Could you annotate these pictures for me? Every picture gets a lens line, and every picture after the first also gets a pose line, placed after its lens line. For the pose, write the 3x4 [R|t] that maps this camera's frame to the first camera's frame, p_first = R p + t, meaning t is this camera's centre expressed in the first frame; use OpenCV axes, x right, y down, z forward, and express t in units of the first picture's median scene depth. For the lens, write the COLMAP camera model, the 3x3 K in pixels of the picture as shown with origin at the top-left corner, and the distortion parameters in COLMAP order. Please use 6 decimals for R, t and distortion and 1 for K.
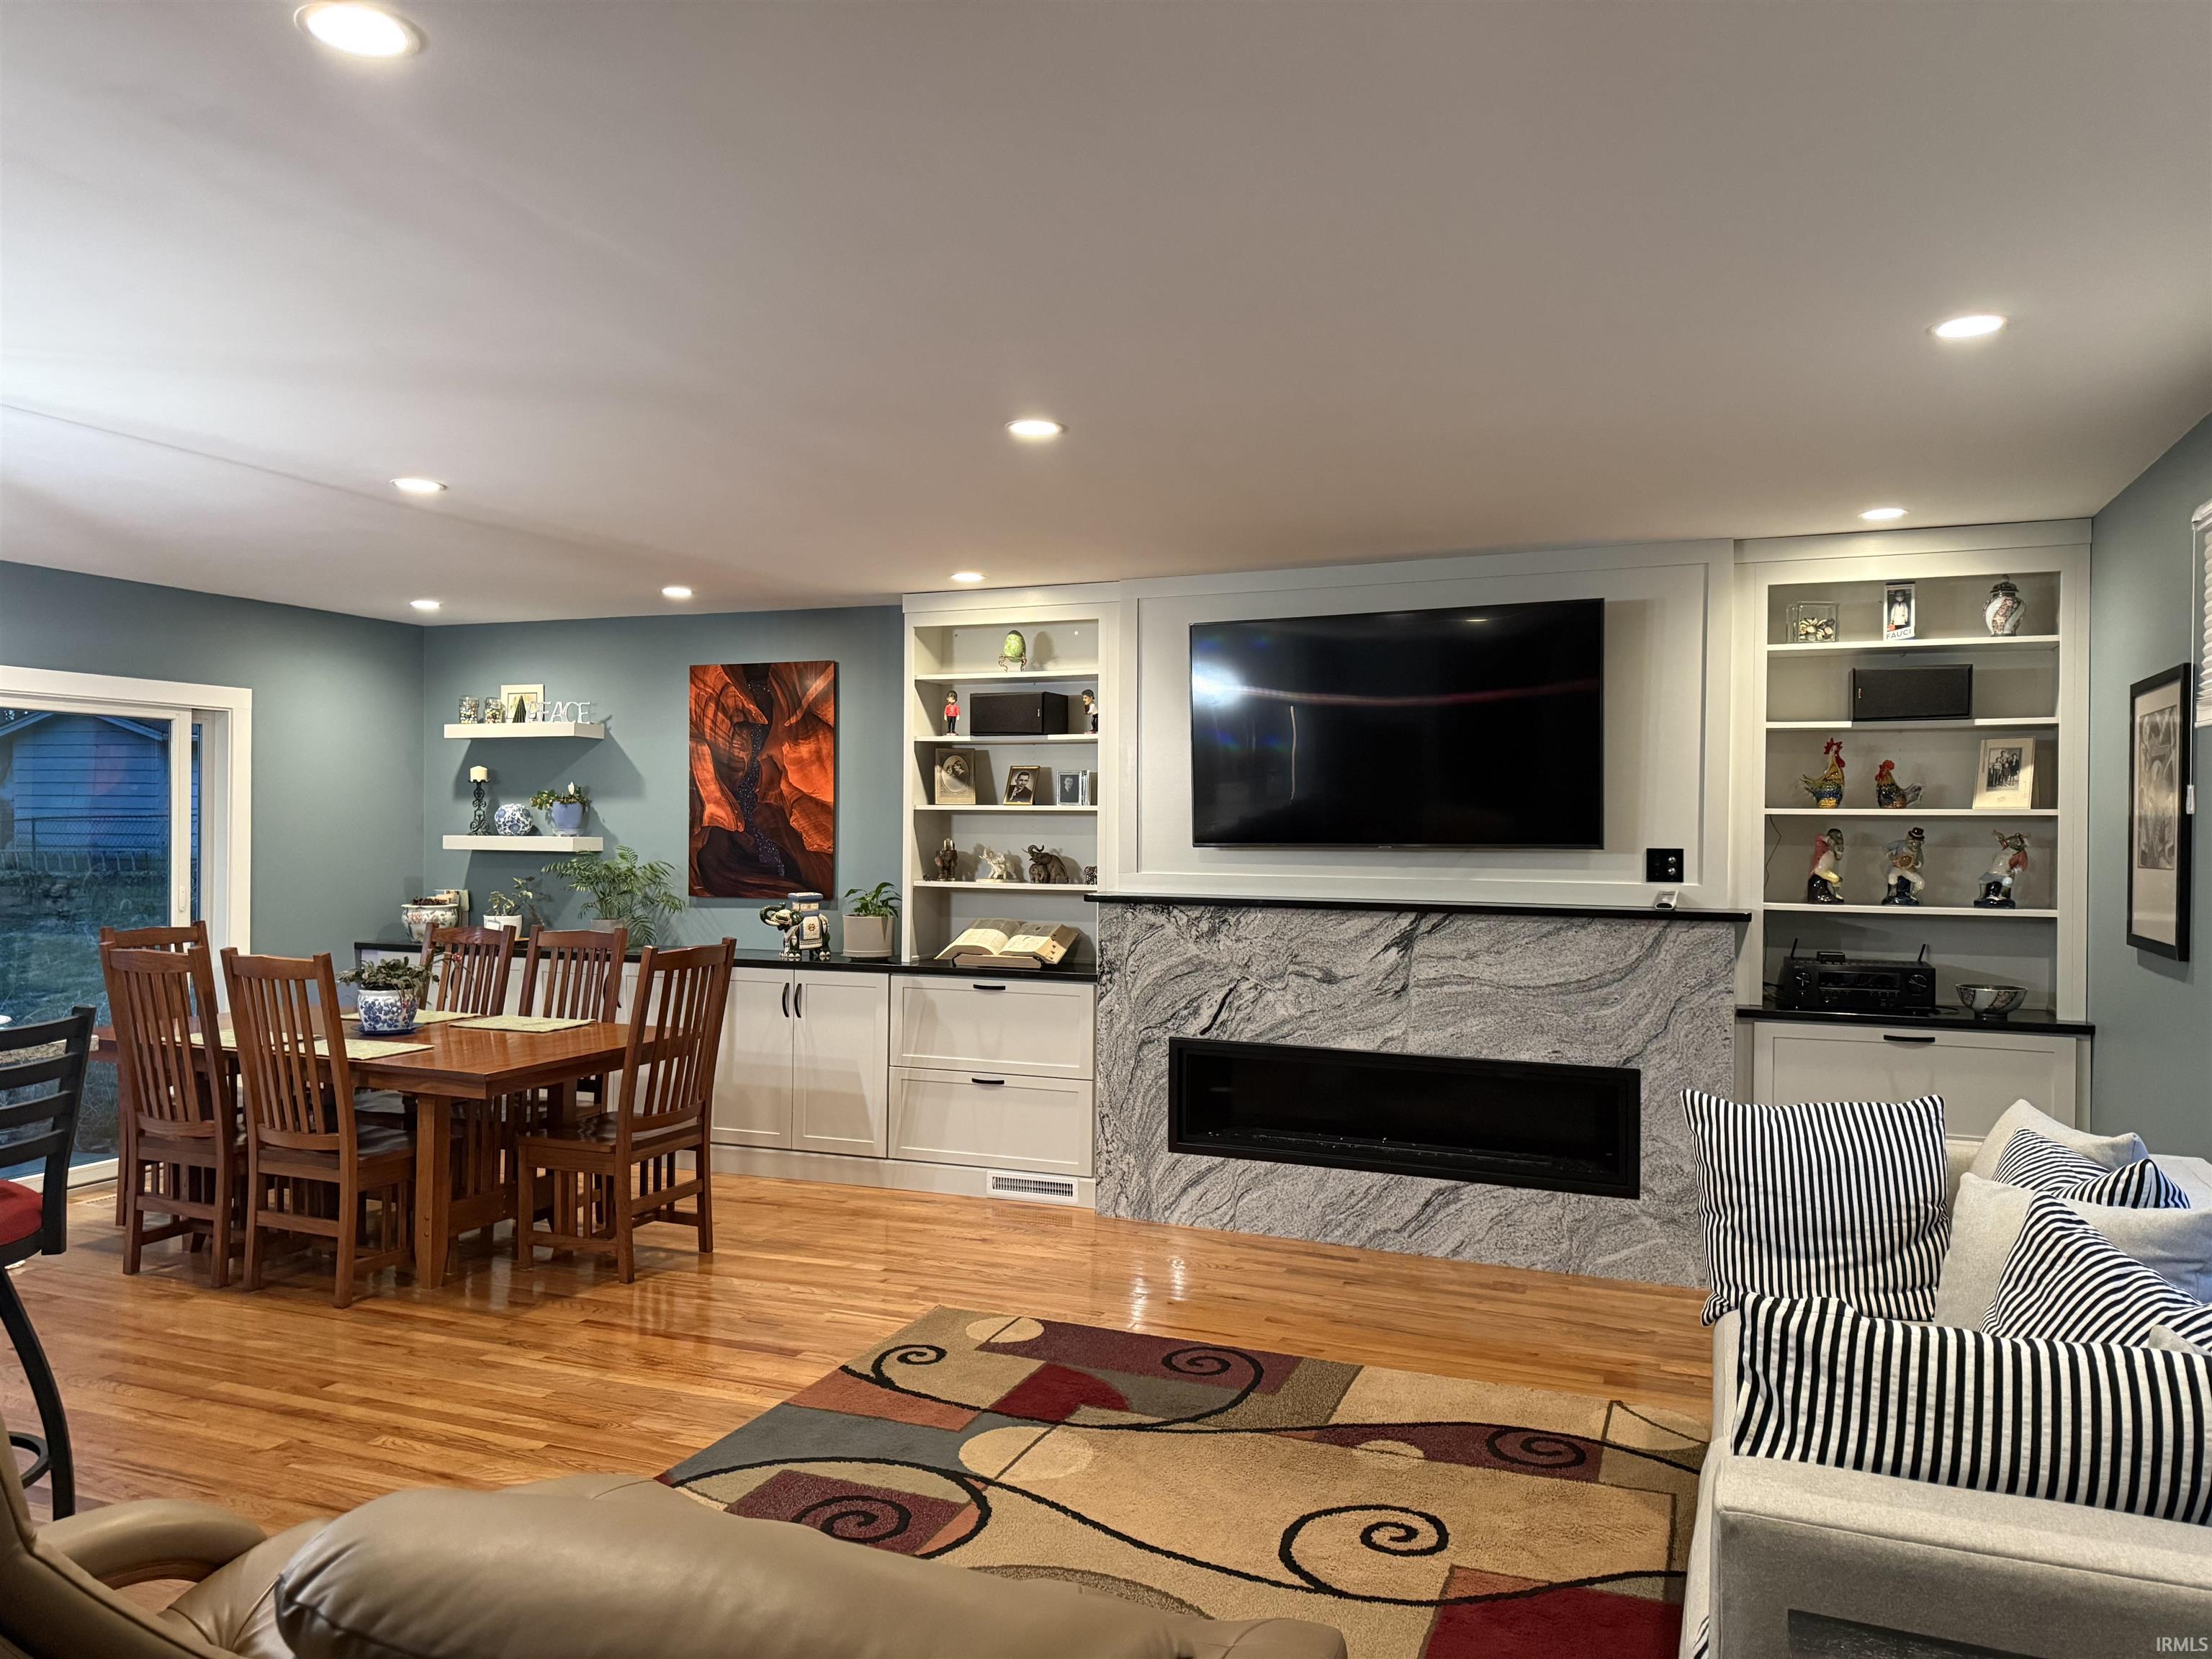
lens RADIAL K [[1574.2, 0, 1106.0], [0, 1574.2, 829.5], [0, 0, 1]] dist [0.179845, -0.302256]
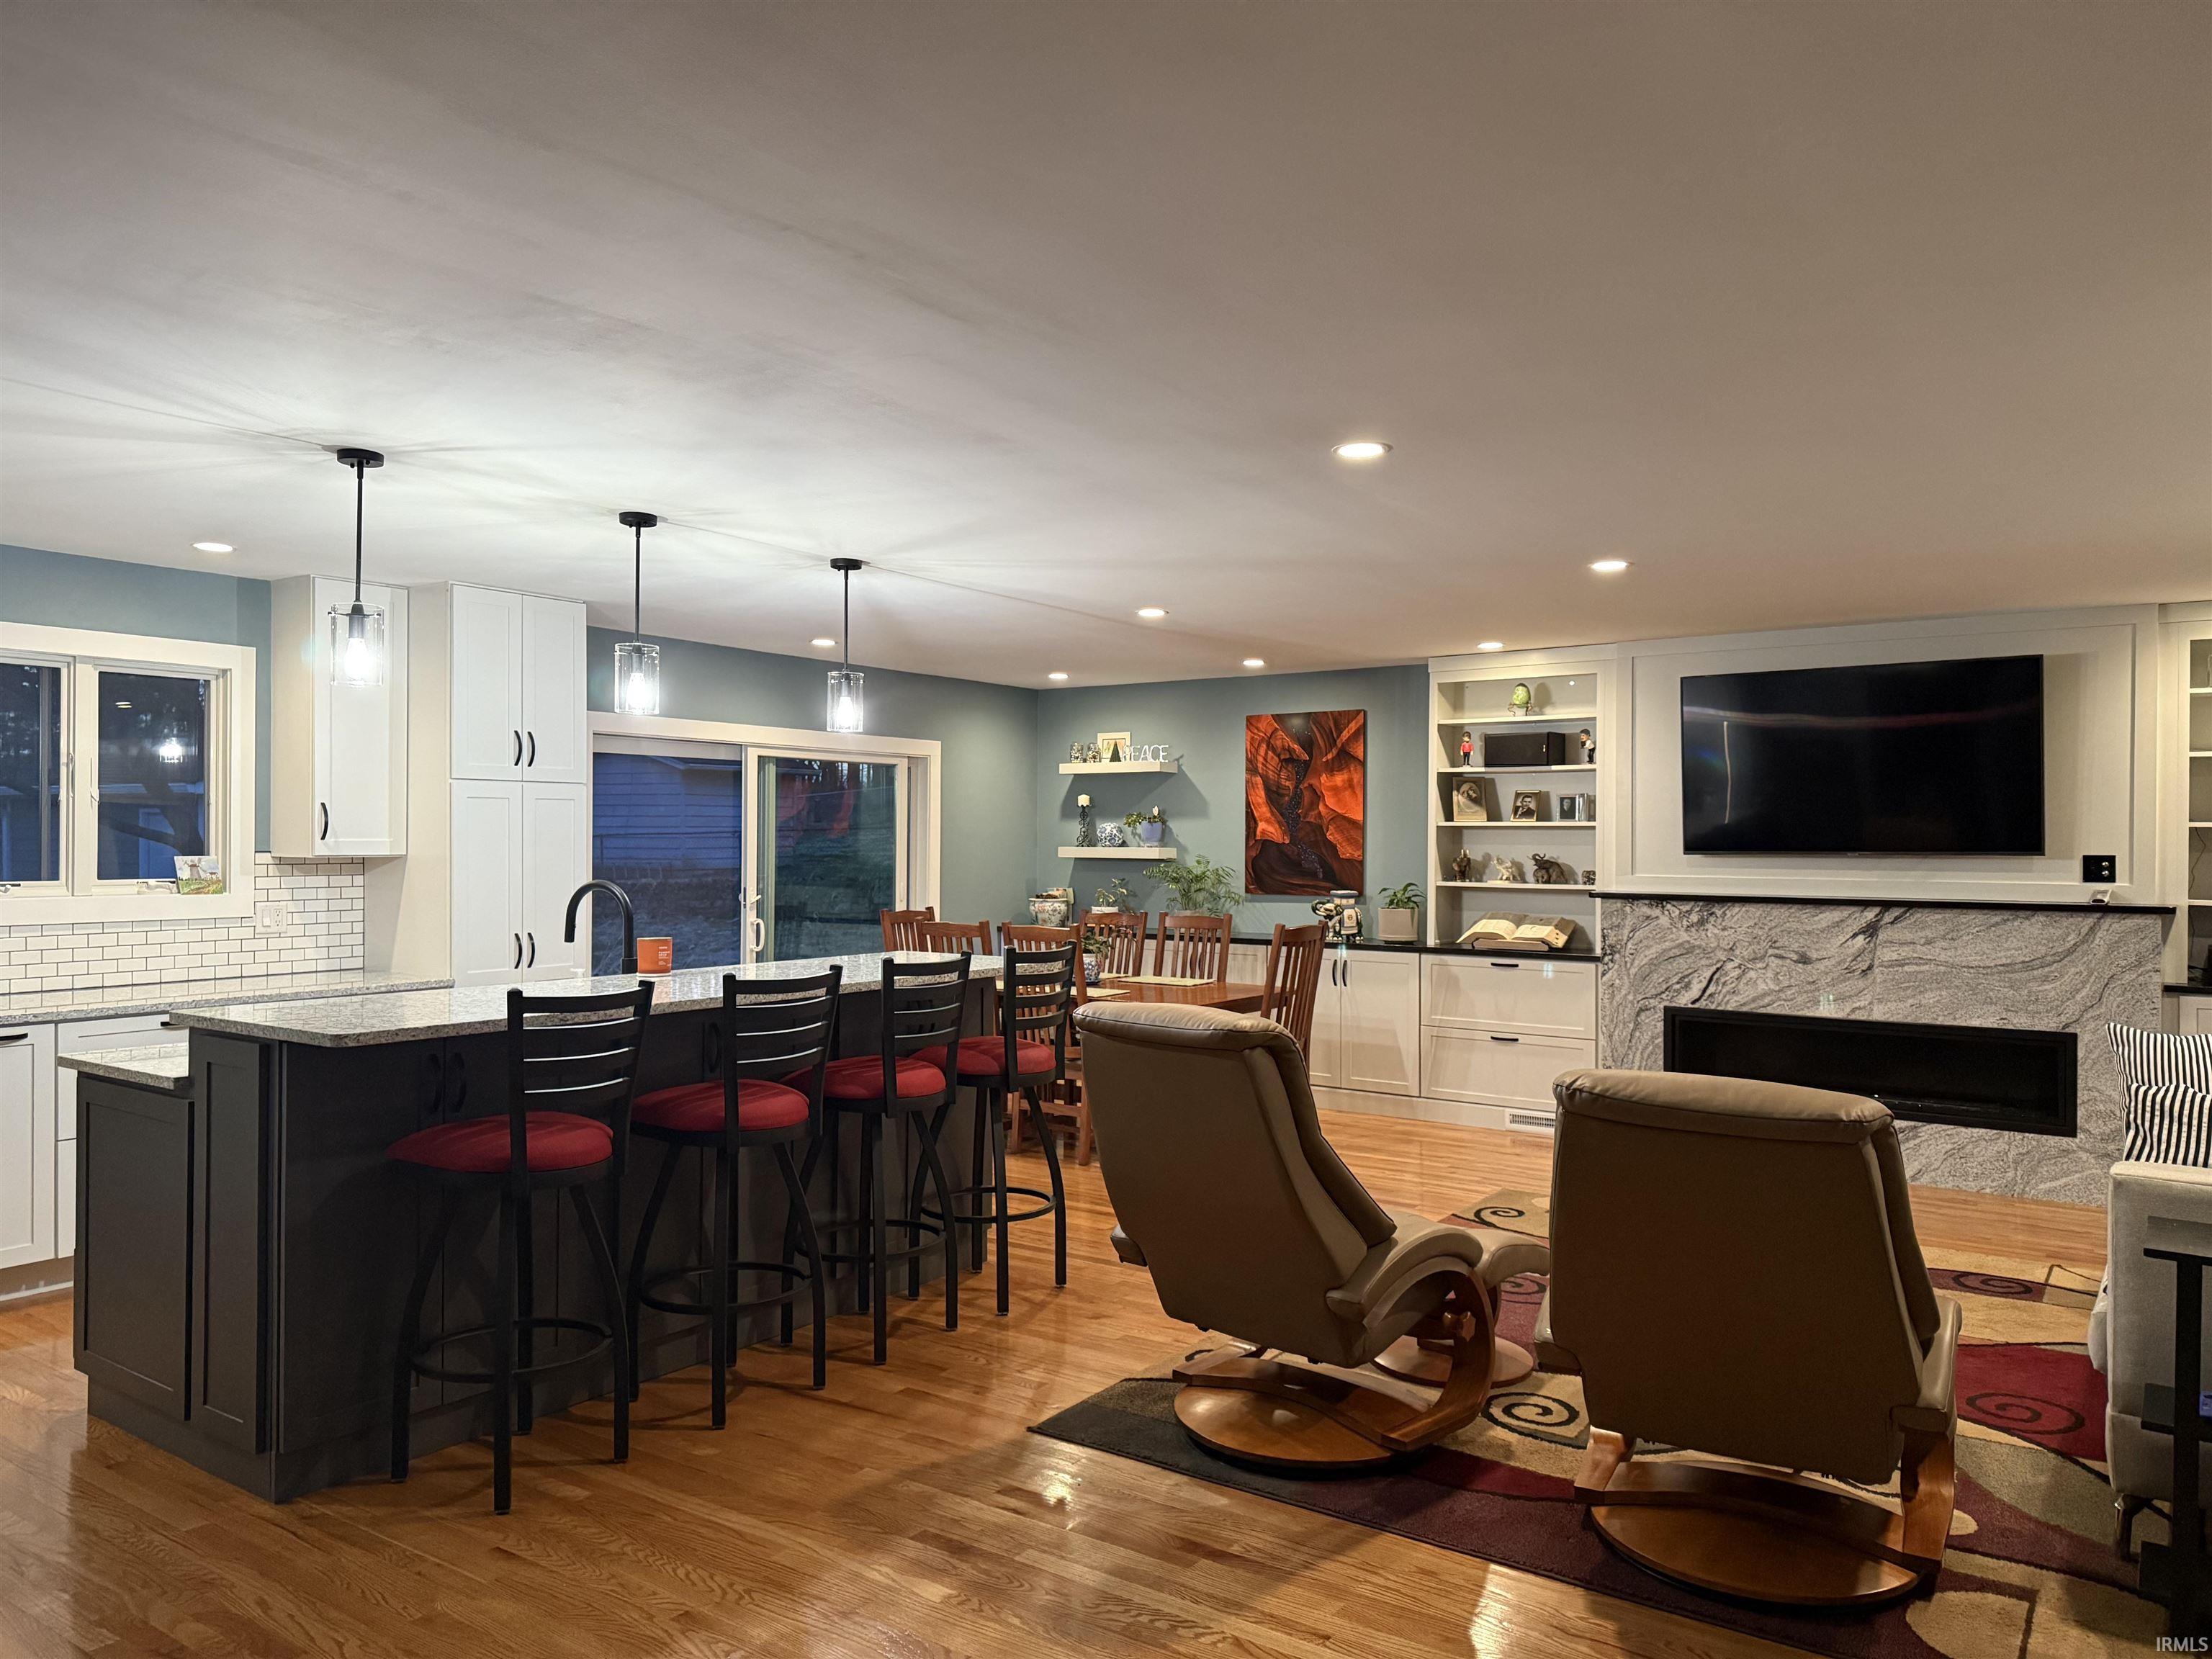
lens RADIAL K [[1564.6, 0, 1051.3], [0, 1564.6, 823.0], [0, 0, 1]] dist [0.033641, -0.058727]
pose [[0.967135, -0.004874, -0.254218, -0.102027], [0.001489, 0.999908, -0.013506, 0.001861], [0.254260, 0.012684, 0.967053, -0.307856]]
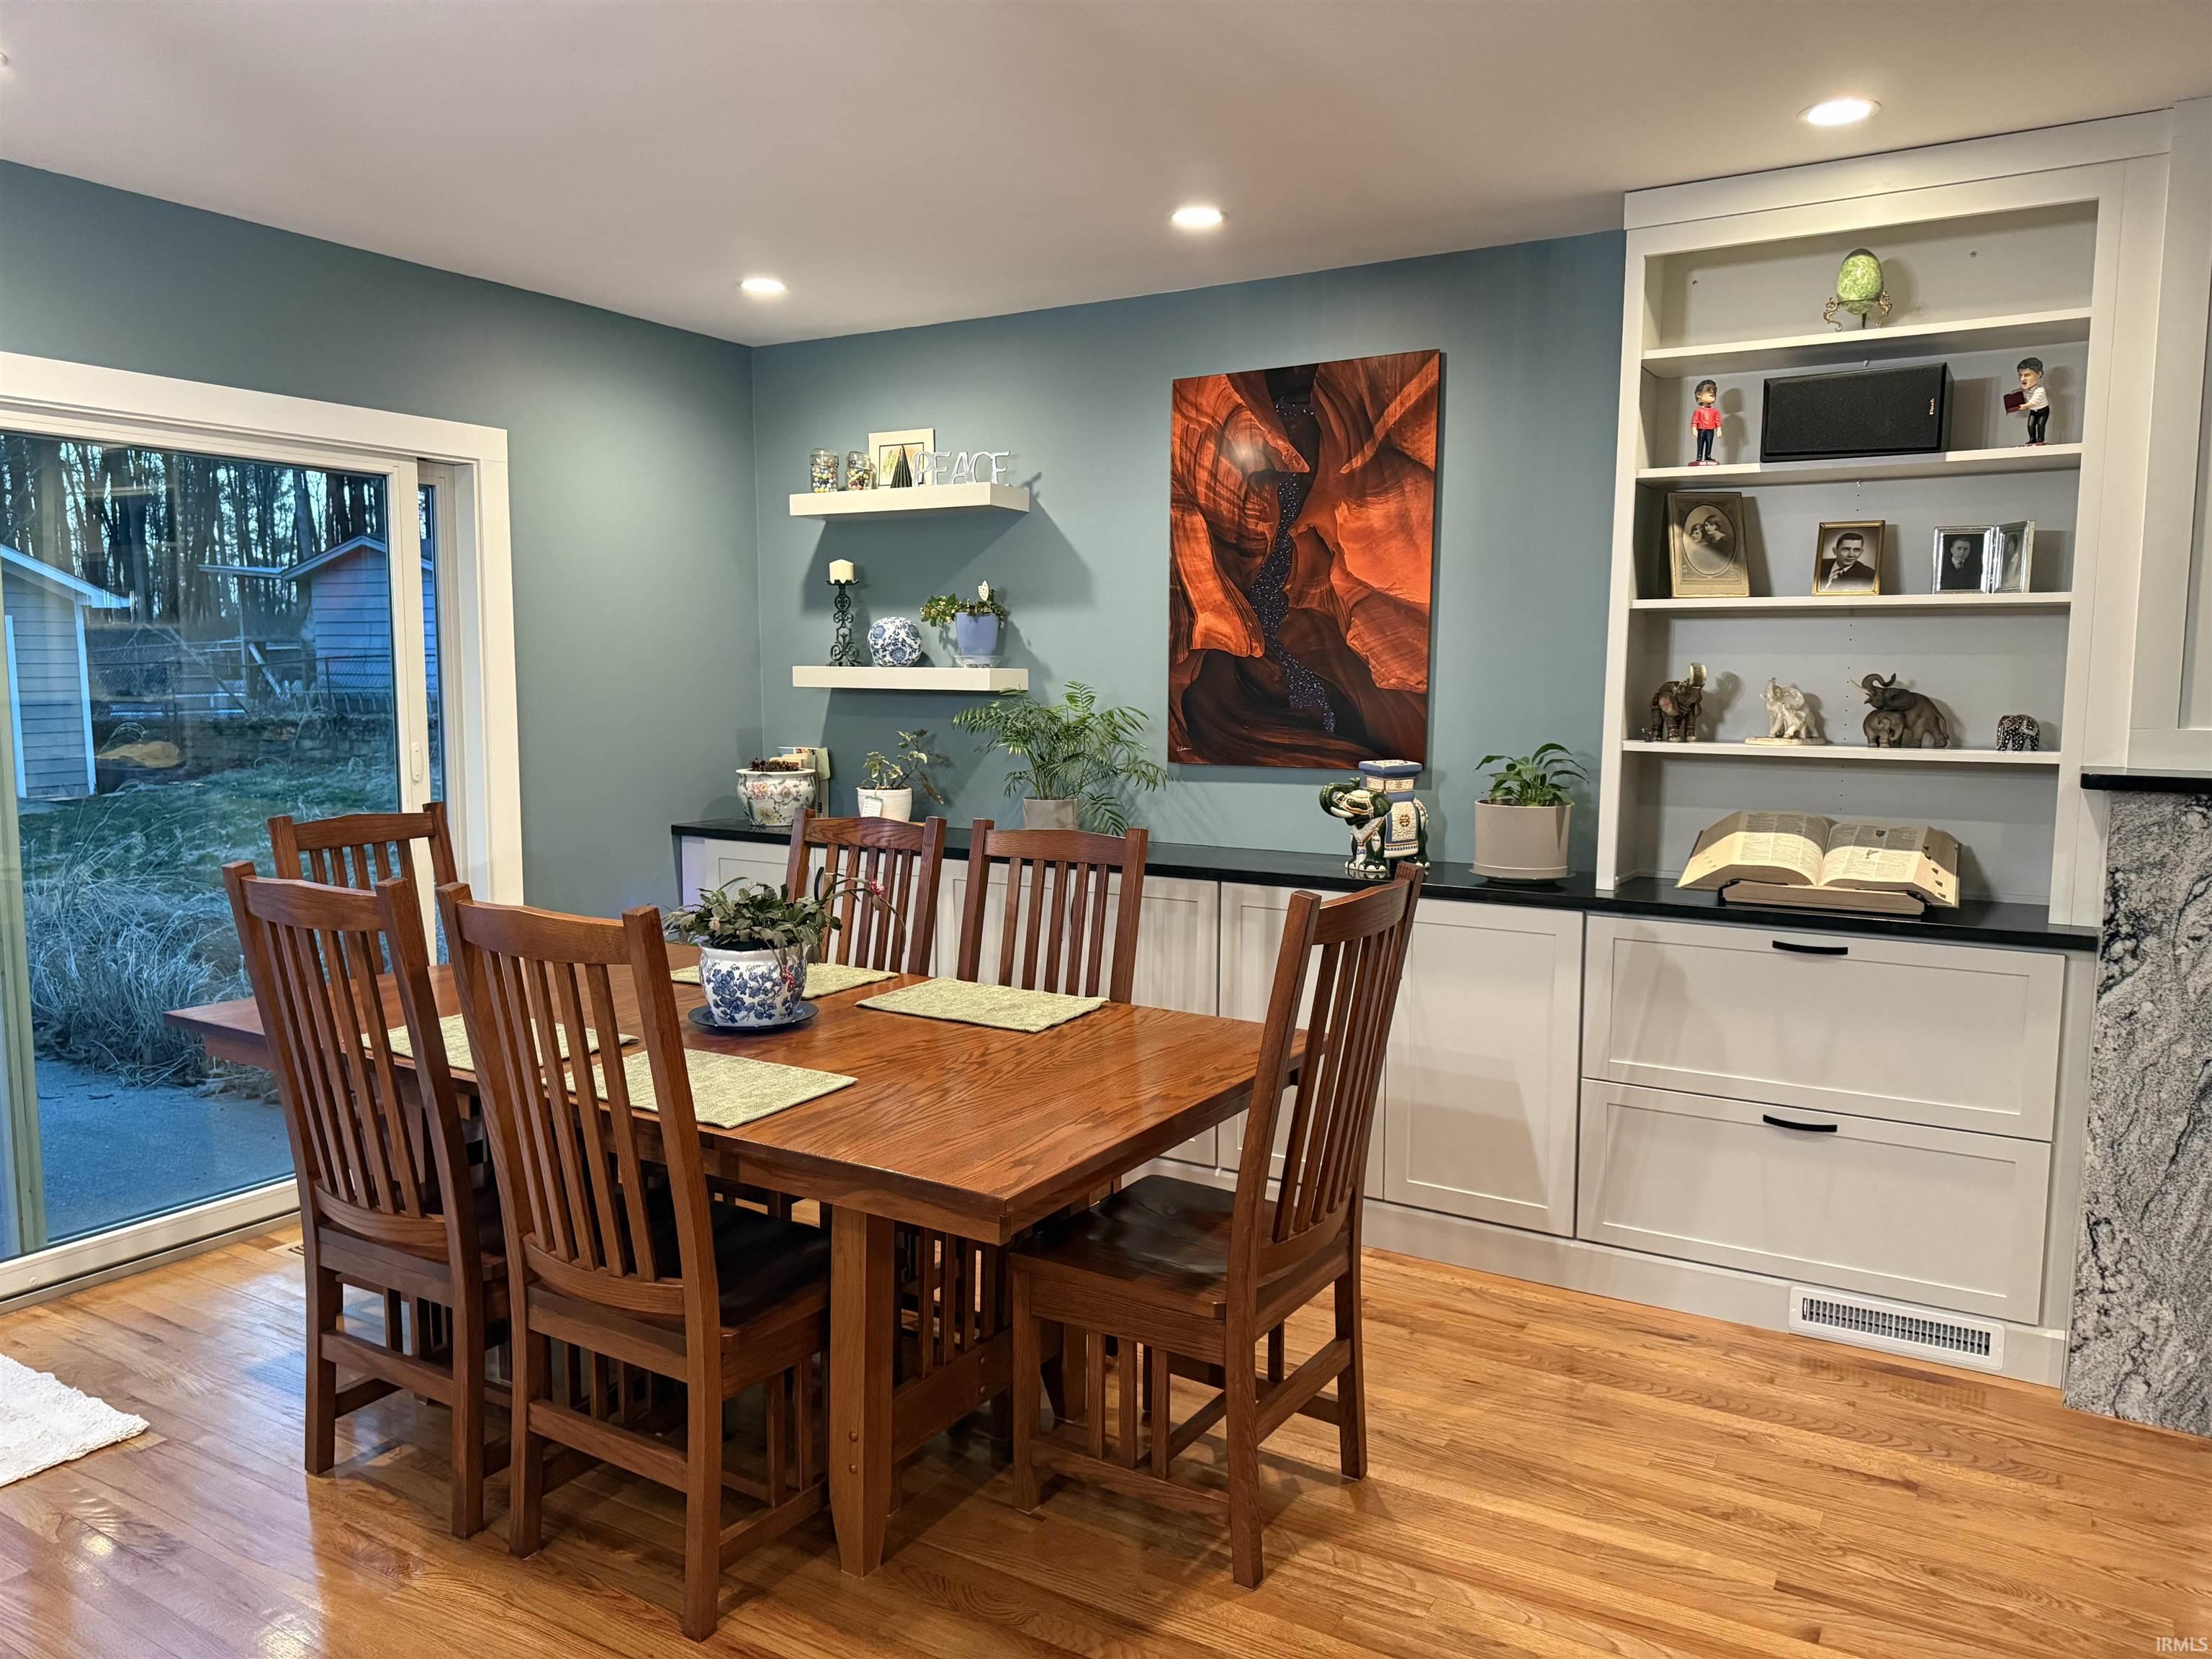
lens RADIAL K [[1574.2, 0, 1106.0], [0, 1574.2, 829.5], [0, 0, 1]] dist [0.179845, -0.302256]
pose [[0.987974, 0.012461, -0.154116, -0.215074], [0.002697, 0.995207, 0.097755, 0.008462], [0.154595, -0.096995, 0.983205, 0.435021]]
